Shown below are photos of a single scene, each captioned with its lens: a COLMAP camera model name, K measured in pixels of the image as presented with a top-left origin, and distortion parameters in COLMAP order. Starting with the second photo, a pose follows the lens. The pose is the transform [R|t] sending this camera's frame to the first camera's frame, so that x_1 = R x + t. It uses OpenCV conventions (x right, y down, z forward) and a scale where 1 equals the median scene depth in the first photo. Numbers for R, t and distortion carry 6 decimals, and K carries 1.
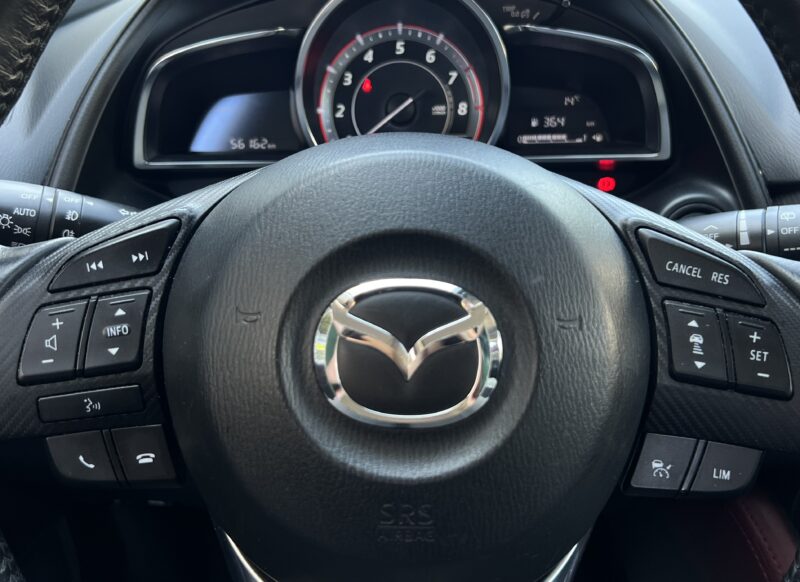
lens RADIAL K [[821.6, 0, 401.9], [0, 821.6, 281.6], [0, 0, 1]] dist [0.023631, 0.000000]
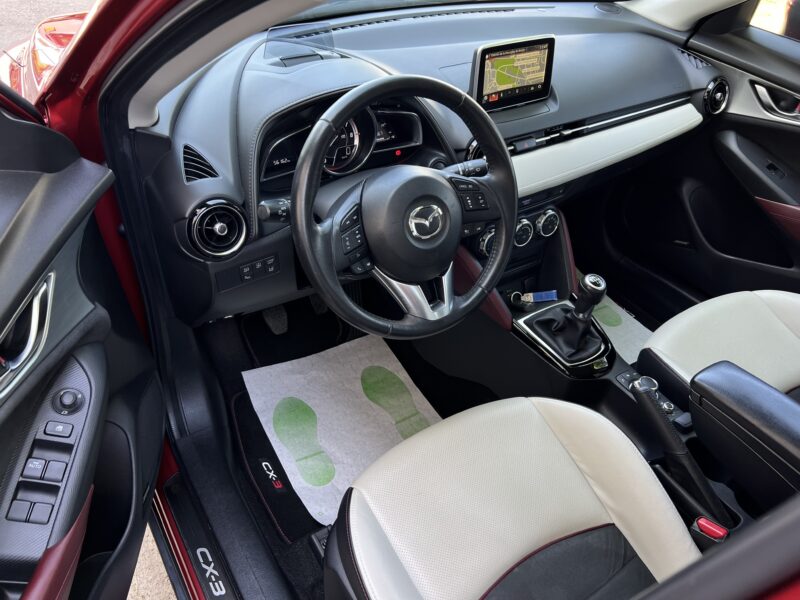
lens RADIAL K [[596.3, 0, 403.1], [0, 596.3, 301.9], [0, 0, 1]] dist [0.045888, -0.035580]
pose [[0.843070, -0.296113, 0.448944, -1.000059], [0.170763, 0.938963, 0.298644, -0.298045], [-0.509974, -0.175114, 0.842177, -1.045343]]
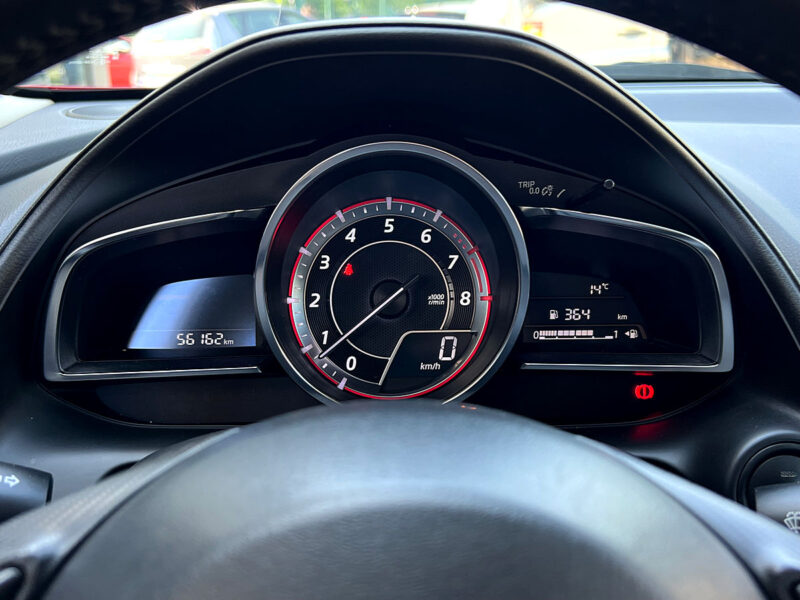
lens RADIAL K [[782.7, 0, 398.7], [0, 782.7, 303.8], [0, 0, 1]] dist [0.050051, 0.000000]
pose [[0.999794, 0.005077, 0.019647, -0.008947], [-0.002699, 0.992868, -0.119191, -0.131820], [-0.020112, 0.119114, 0.992677, 0.273151]]
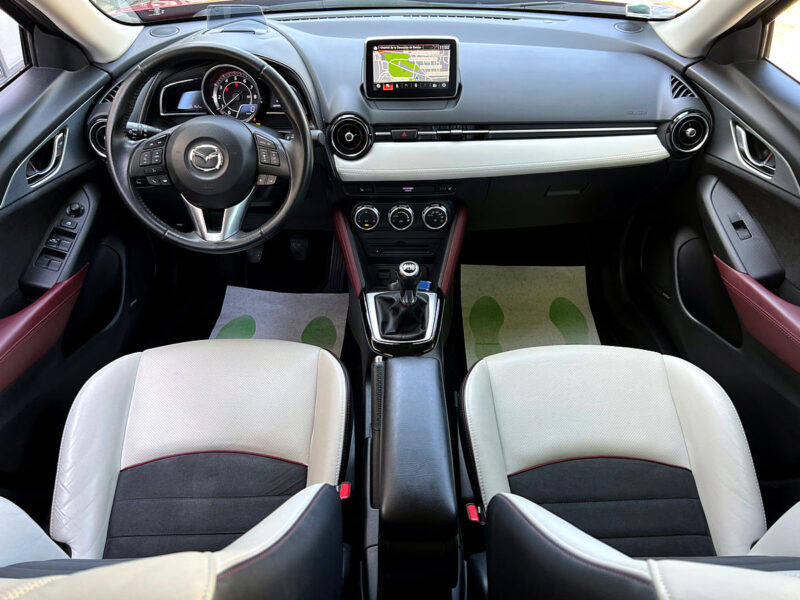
lens RADIAL K [[596.3, 0, 388.1], [0, 596.3, 302.1], [0, 0, 1]] dist [0.045888, -0.035580]
pose [[0.999965, 0.004598, 0.006997, 0.721771], [-0.006128, 0.971388, 0.237418, 0.028976], [-0.005705, -0.237452, 0.971382, -1.930993]]
